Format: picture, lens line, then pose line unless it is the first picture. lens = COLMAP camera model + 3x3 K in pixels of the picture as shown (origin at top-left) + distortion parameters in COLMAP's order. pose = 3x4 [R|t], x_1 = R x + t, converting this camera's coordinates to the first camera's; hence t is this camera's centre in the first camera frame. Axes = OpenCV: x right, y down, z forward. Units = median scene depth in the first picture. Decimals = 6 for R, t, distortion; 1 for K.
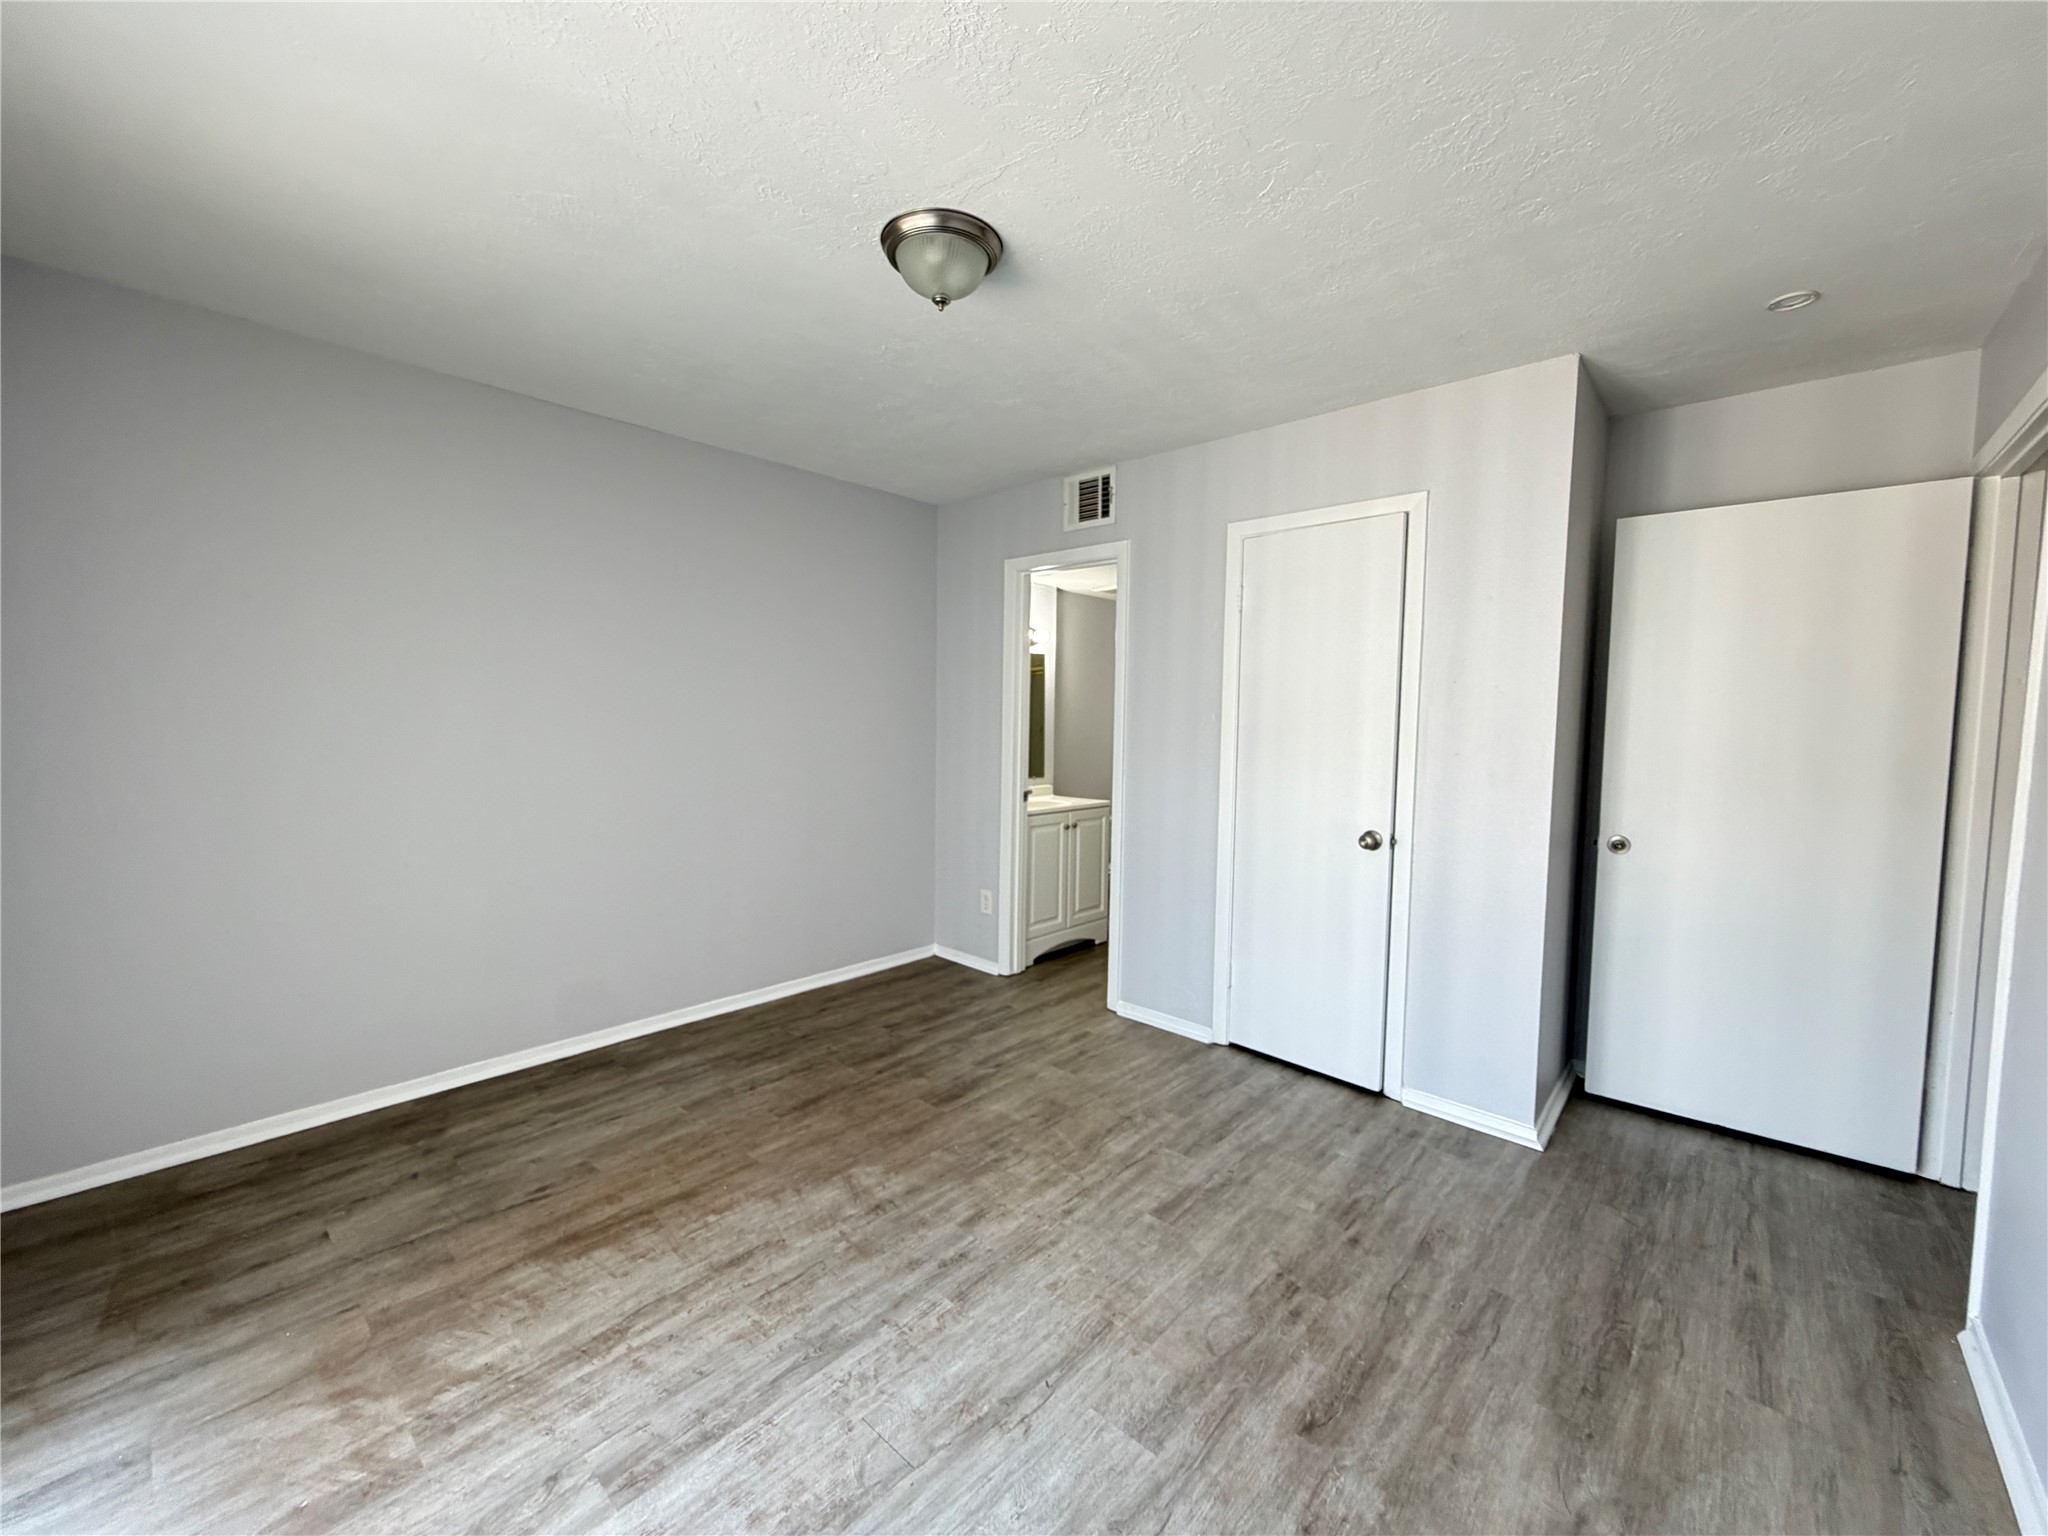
lens RADIAL K [[815.8, 0, 1015.2], [0, 815.8, 769.8], [0, 0, 1]] dist [0.001622, -0.000309]
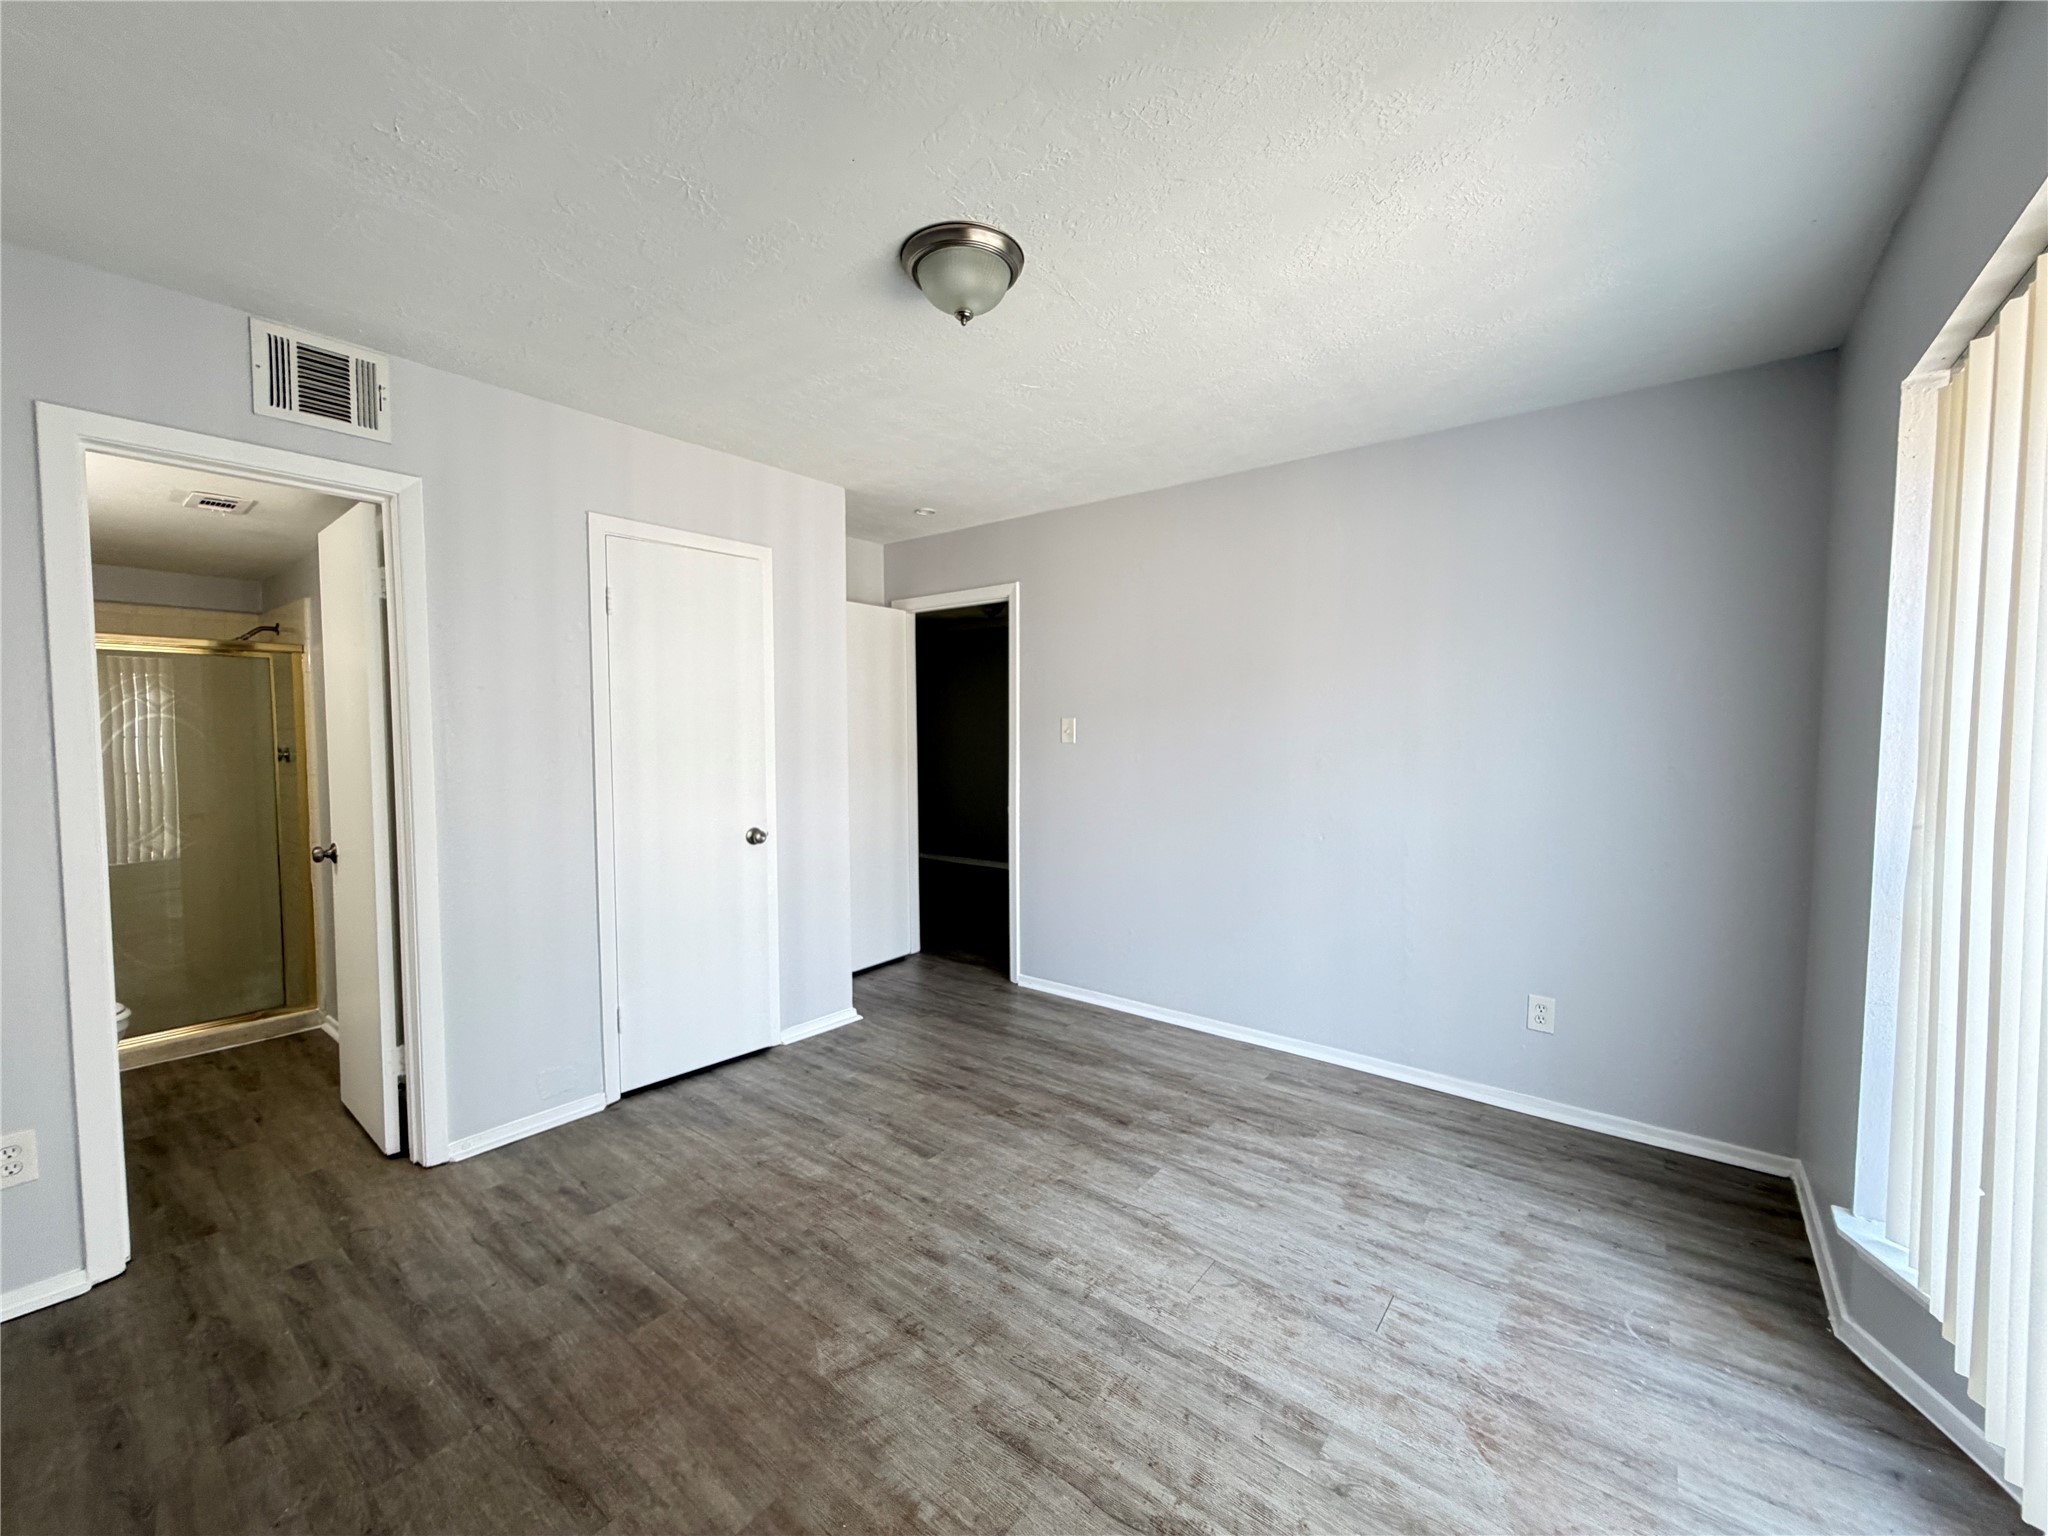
lens RADIAL K [[815.8, 0, 1017.8], [0, 815.8, 772.3], [0, 0, 1]] dist [0.001622, -0.000309]
pose [[-0.071966, -0.065465, 0.995256, -1.059131], [0.067680, 0.995223, 0.070357, -0.087130], [-0.995108, 0.072423, -0.067191, 0.995424]]
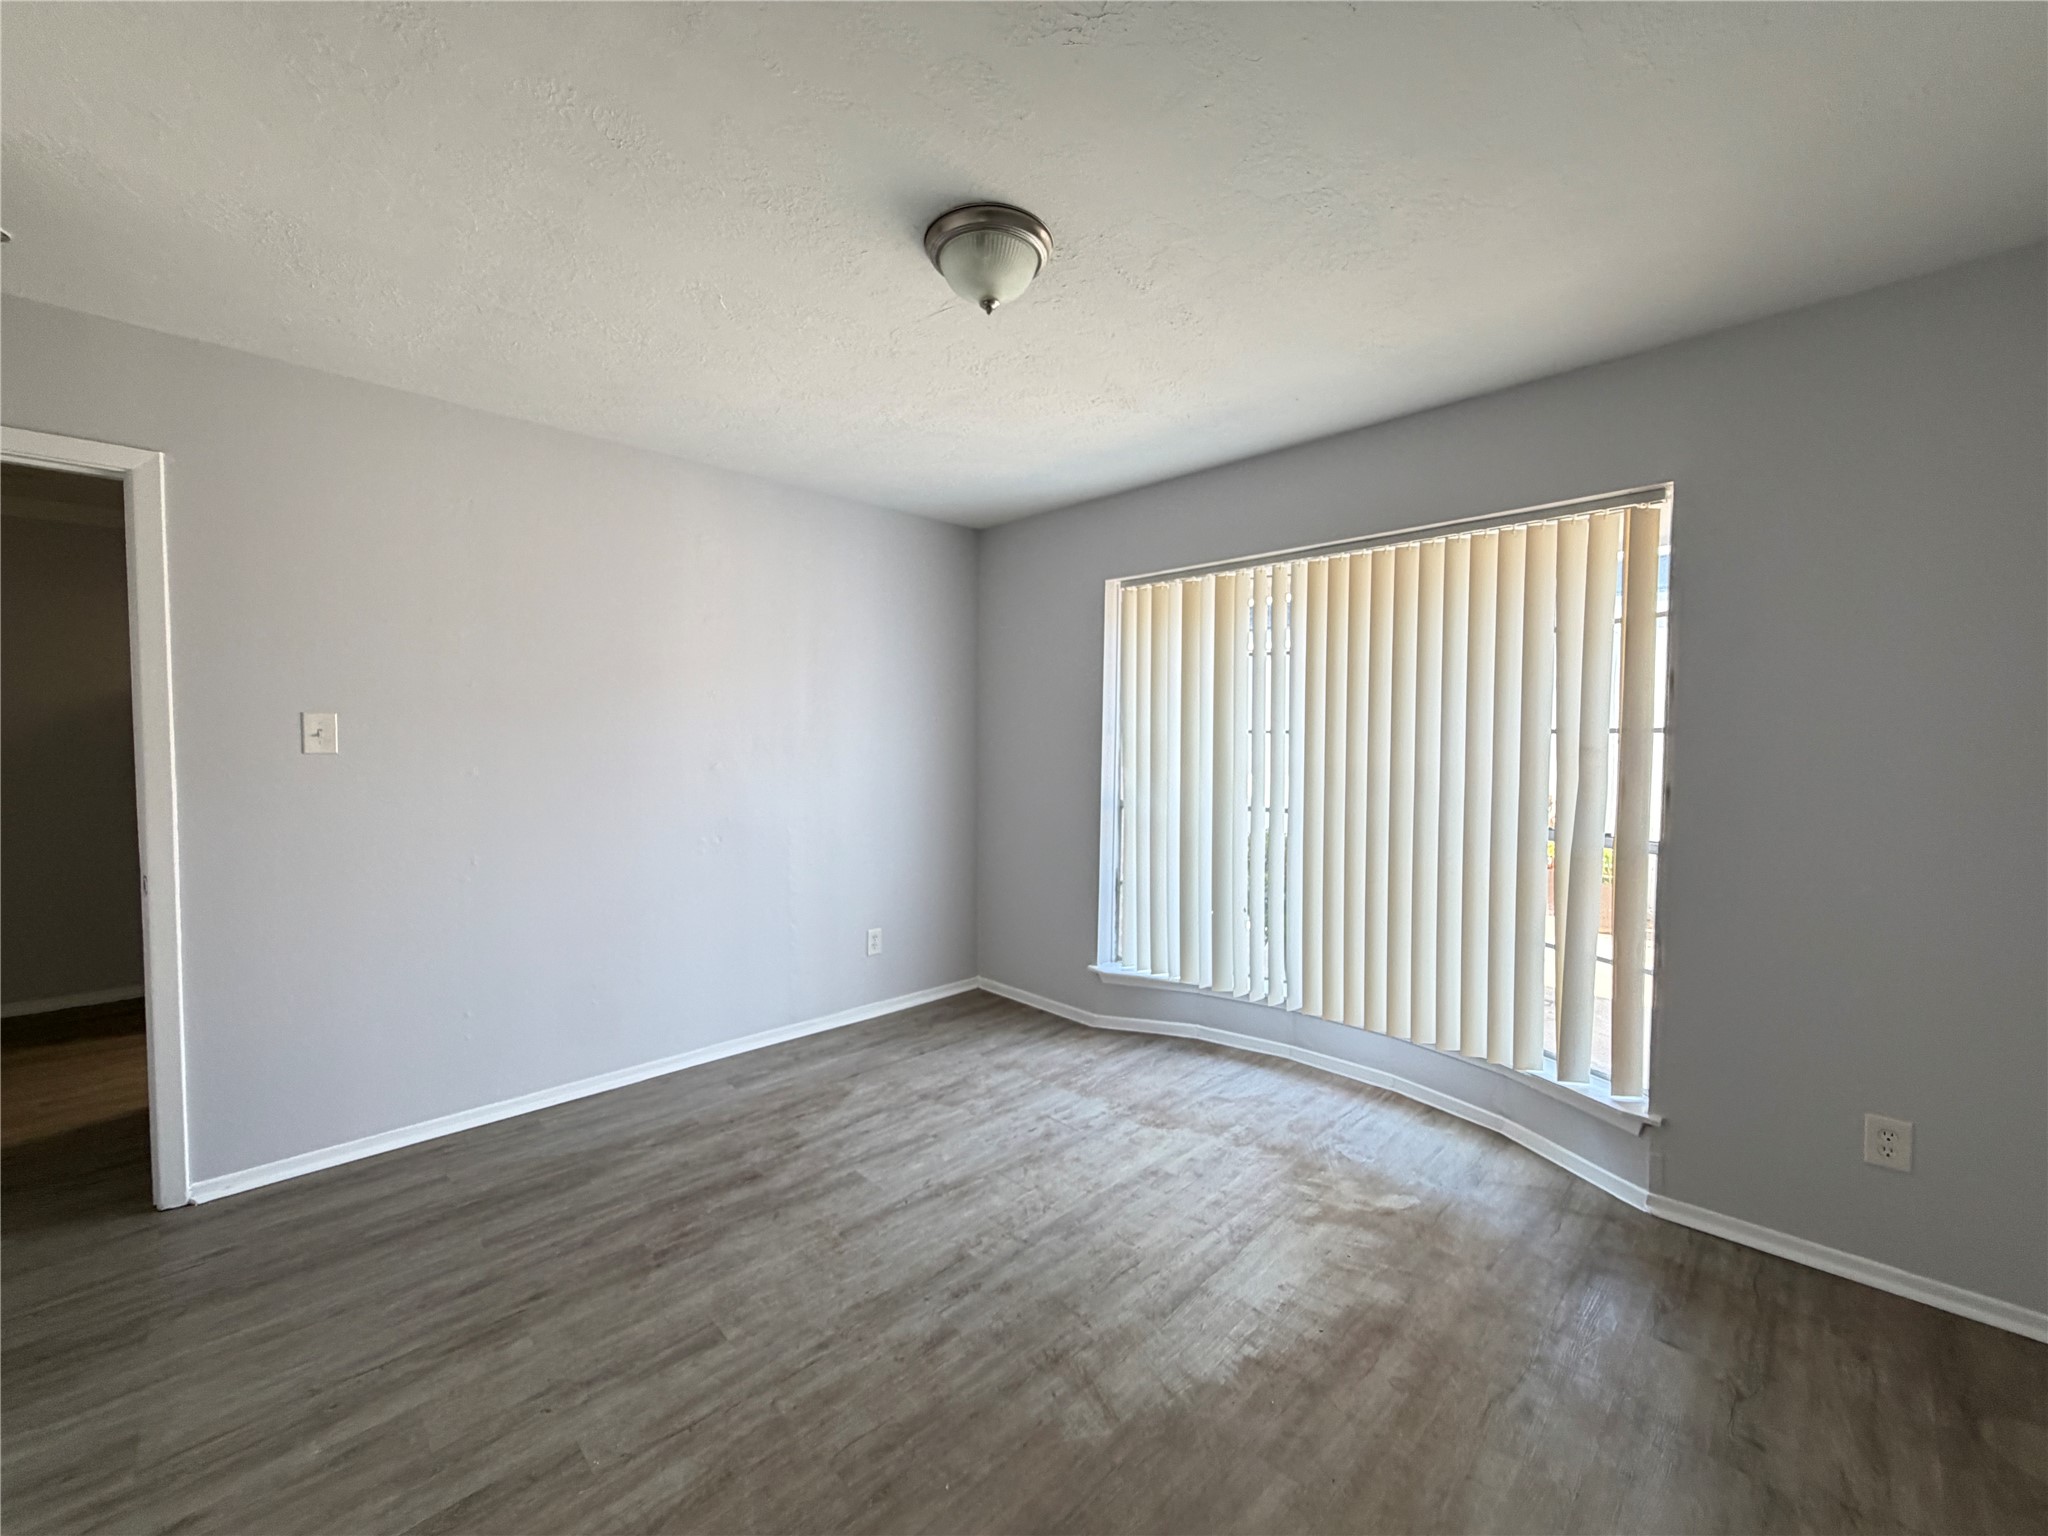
lens RADIAL K [[815.8, 0, 1019.6], [0, 815.8, 771.3], [0, 0, 1]] dist [0.001622, -0.000309]
pose [[-0.998293, -0.022992, 0.053685, -0.179101], [-0.016926, 0.993696, 0.110822, -0.136856], [-0.055895, 0.109724, -0.992389, 1.903597]]
